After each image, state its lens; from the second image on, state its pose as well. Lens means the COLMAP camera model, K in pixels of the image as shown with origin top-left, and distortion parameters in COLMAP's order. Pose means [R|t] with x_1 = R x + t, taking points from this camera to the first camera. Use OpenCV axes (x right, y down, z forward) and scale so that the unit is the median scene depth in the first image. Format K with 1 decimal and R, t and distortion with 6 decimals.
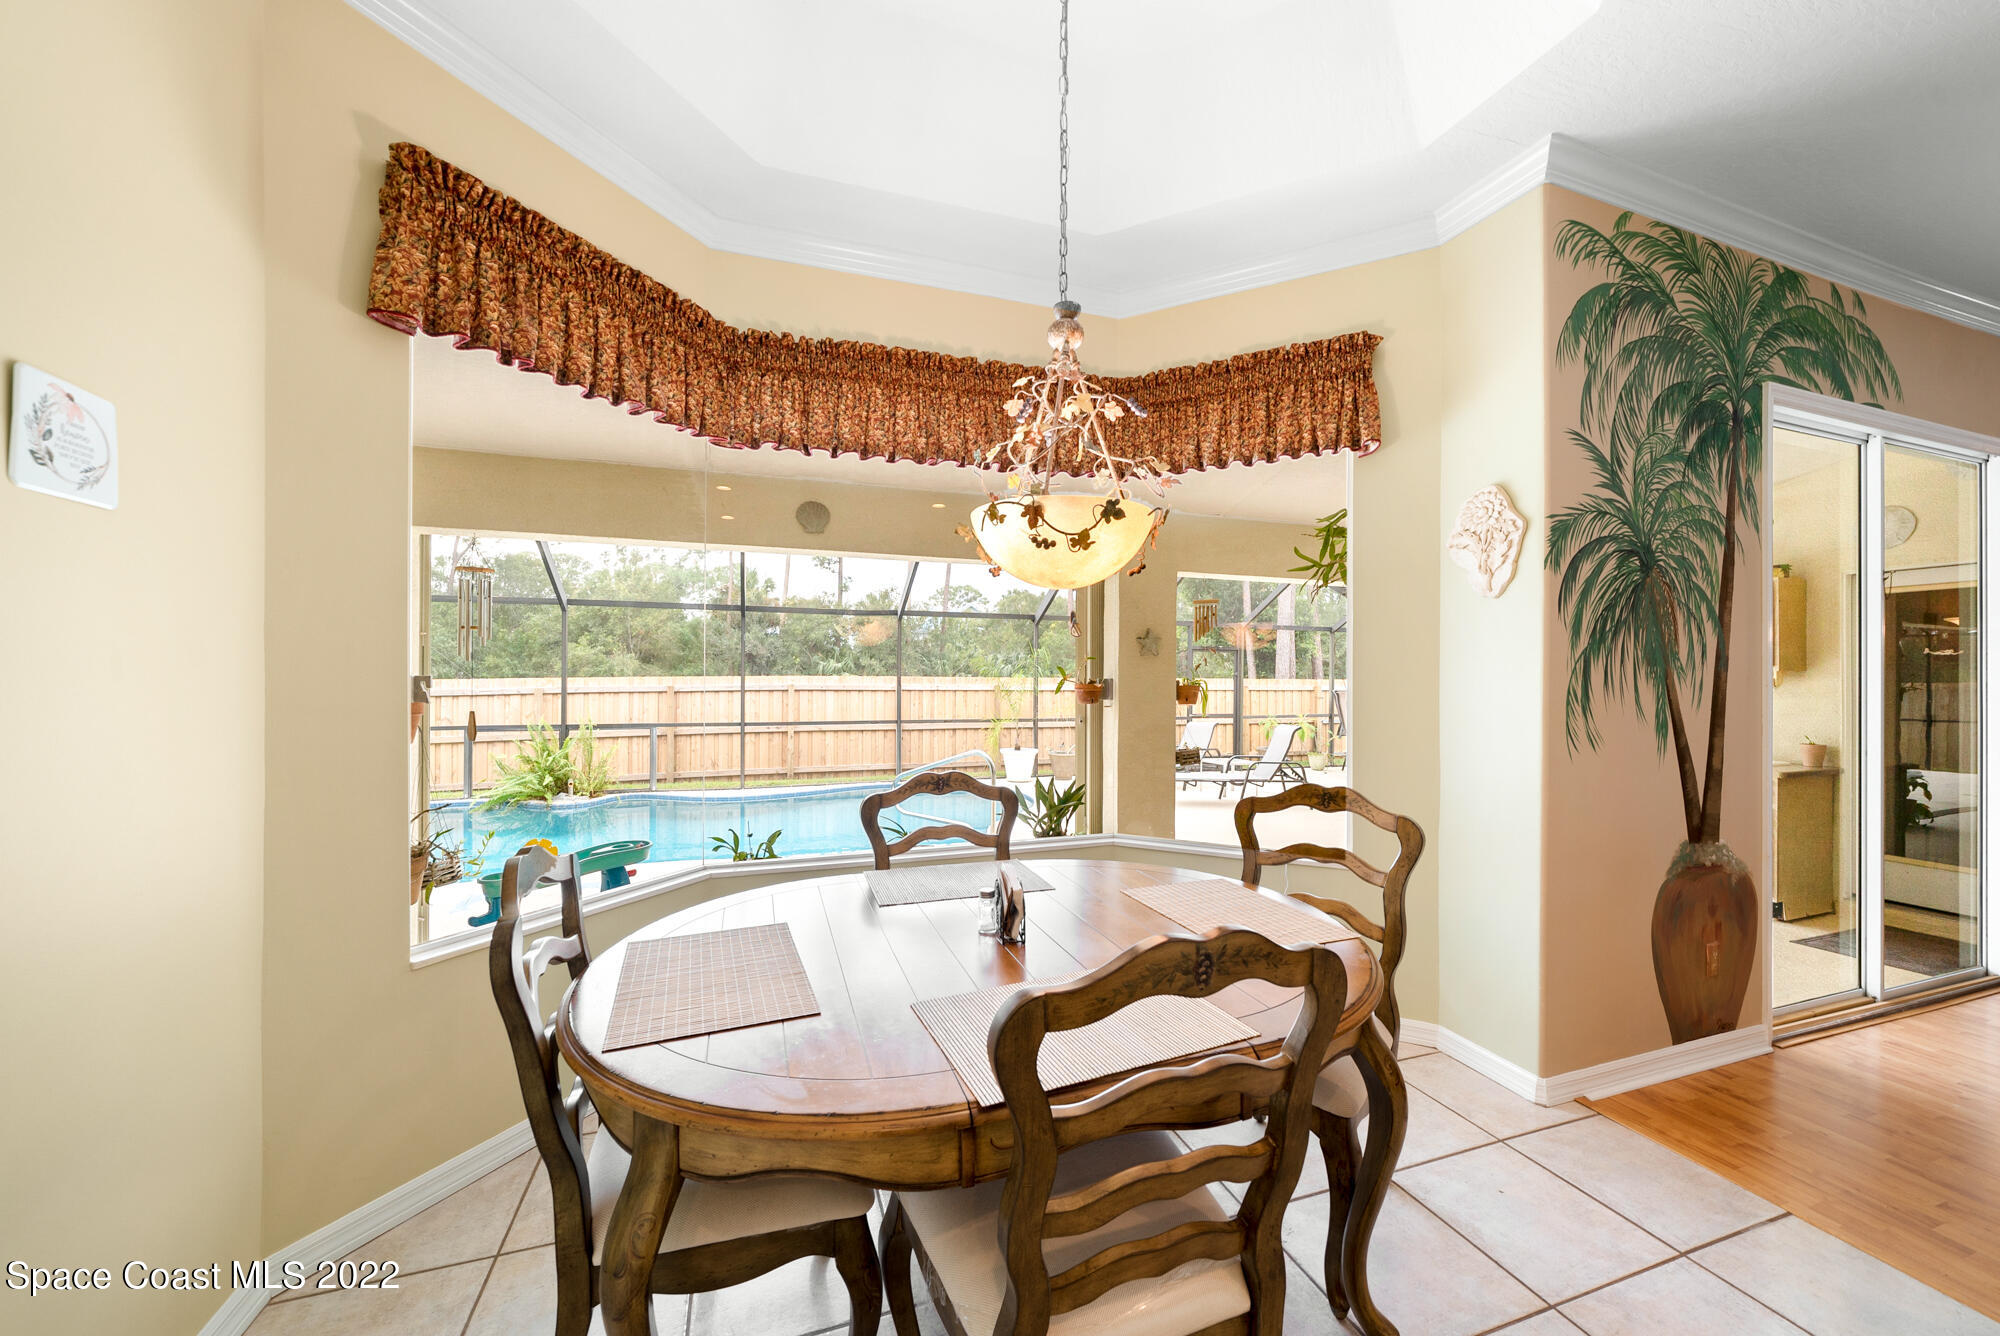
lens RADIAL K [[720.9, 0, 1007.4], [0, 720.9, 677.6], [0, 0, 1]] dist [-0.001084, -0.000236]
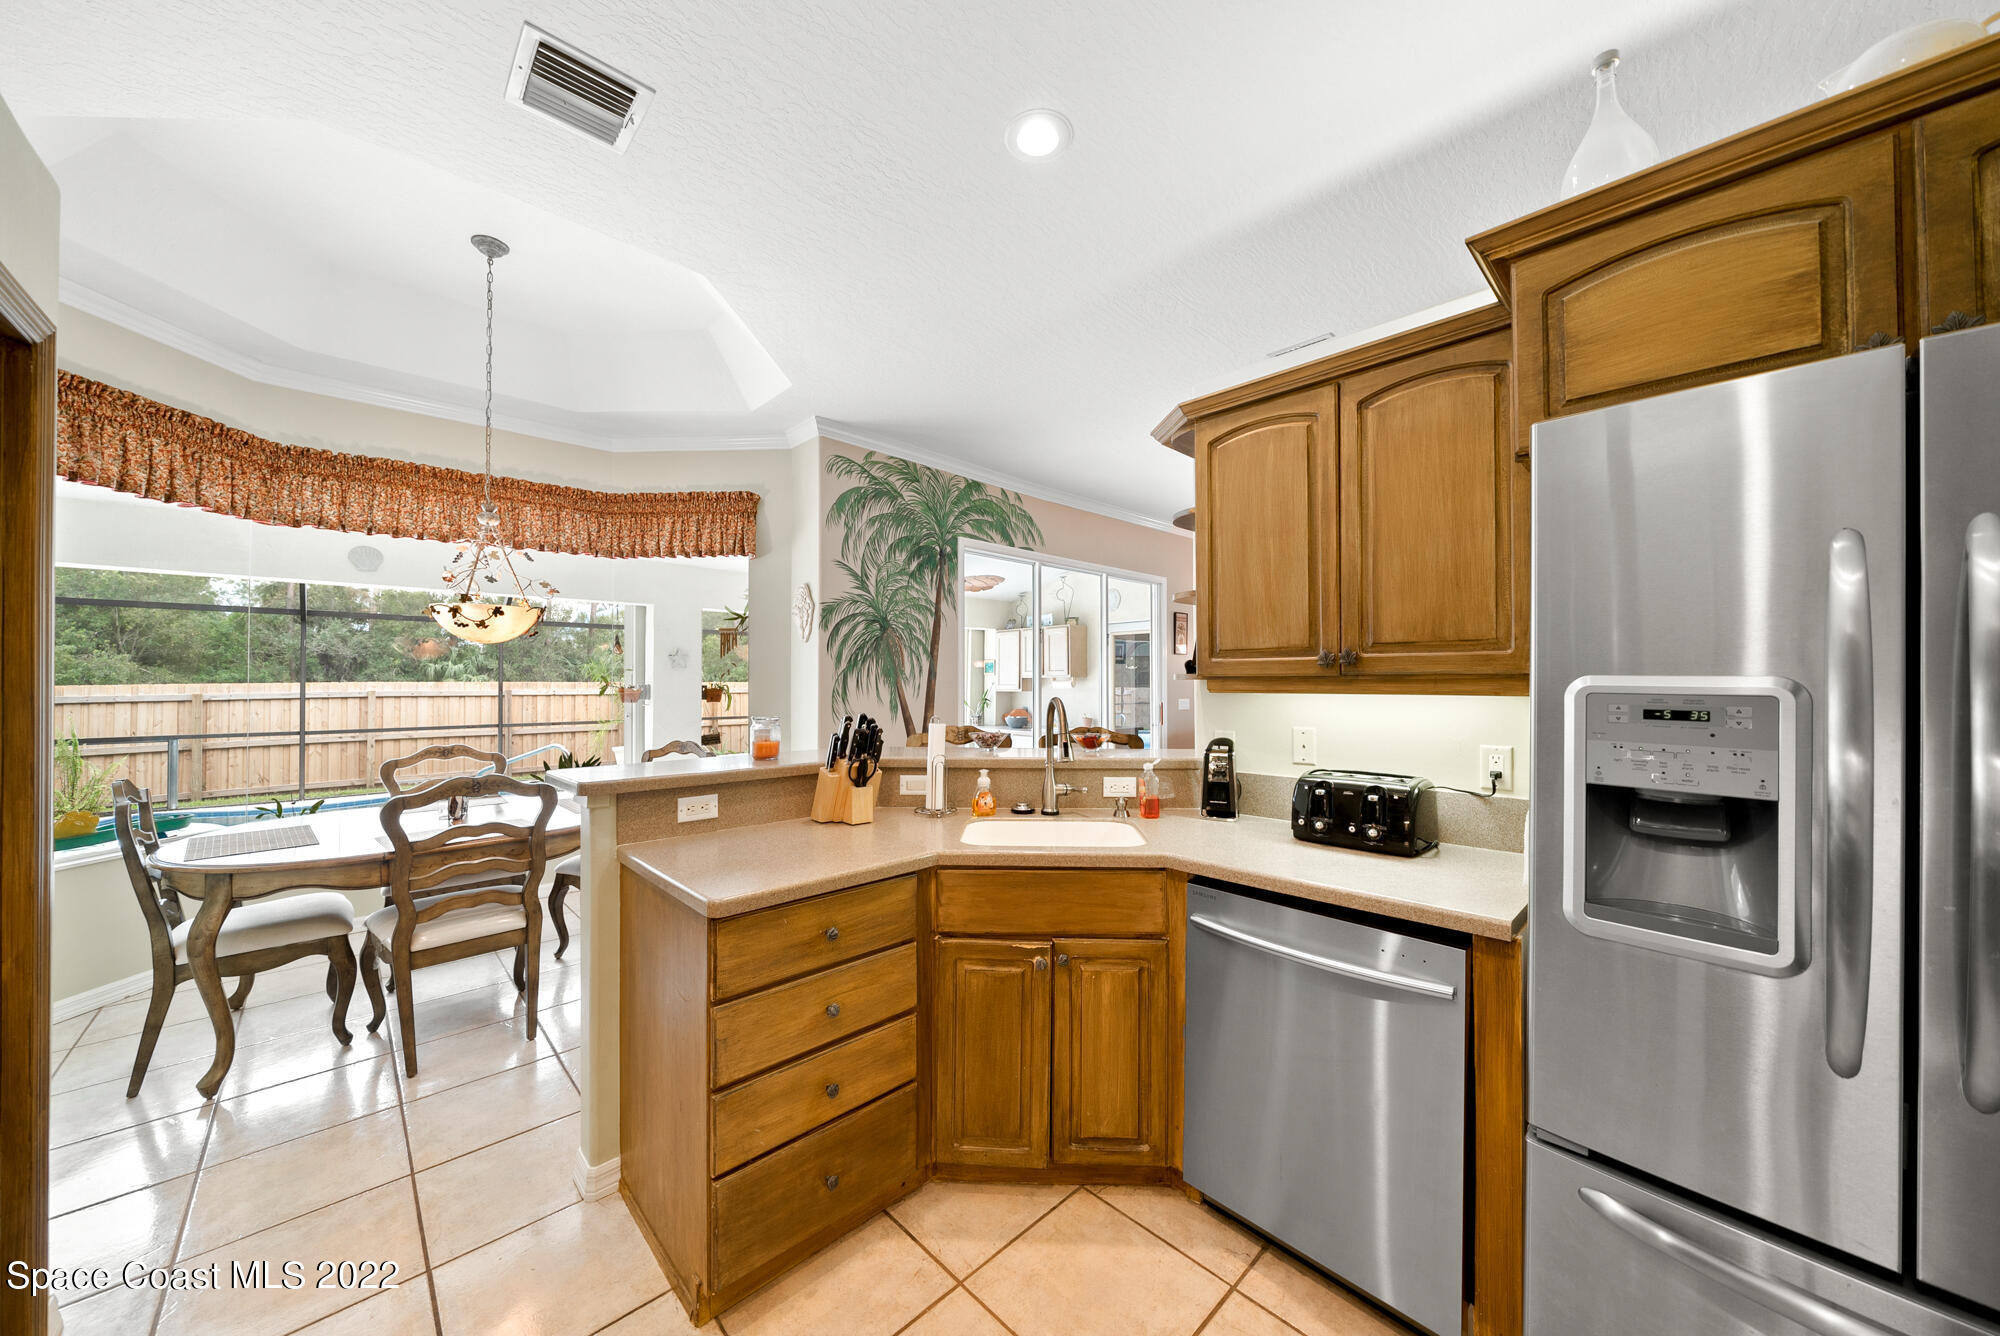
lens RADIAL K [[688.2, 0, 992.6], [0, 688.2, 674.1], [0, 0, 1]] dist [-0.001930, -0.000074]
pose [[0.910215, -0.000939, 0.414136, 0.362704], [0.004714, 0.999956, -0.008094, -0.008455], [-0.414110, 0.009319, 0.910179, -0.858747]]
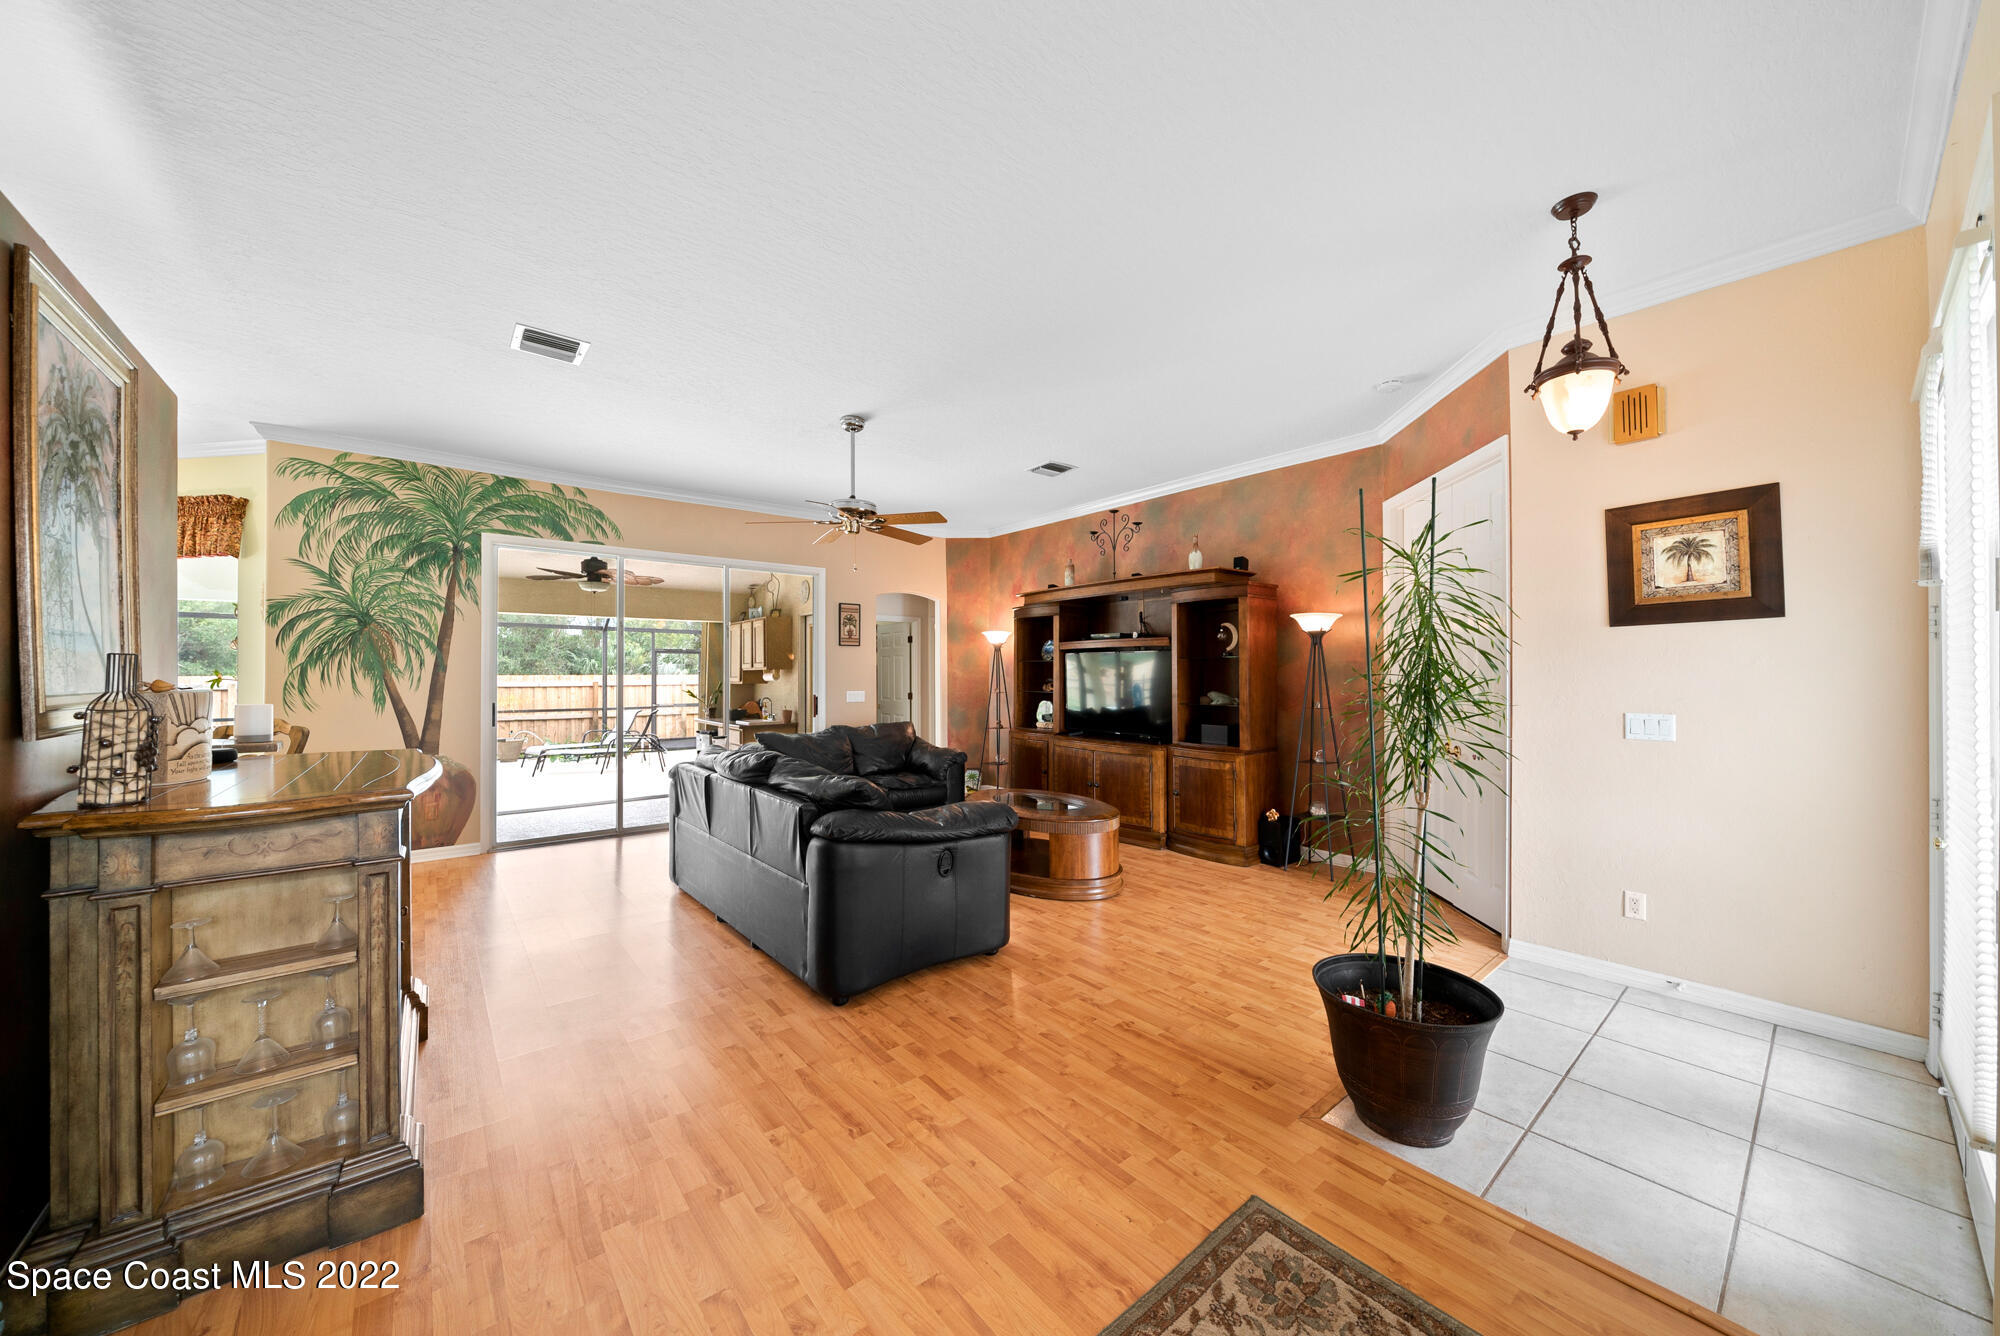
lens RADIAL K [[696.9, 0, 1000.0], [0, 696.9, 668.0], [0, 0, 1]] dist [-0.006556, -0.000080]
pose [[0.935850, -0.007321, 0.352321, 1.871705], [0.009122, 0.999952, -0.003453, -0.000079], [-0.352279, 0.006445, 0.935873, -1.497518]]
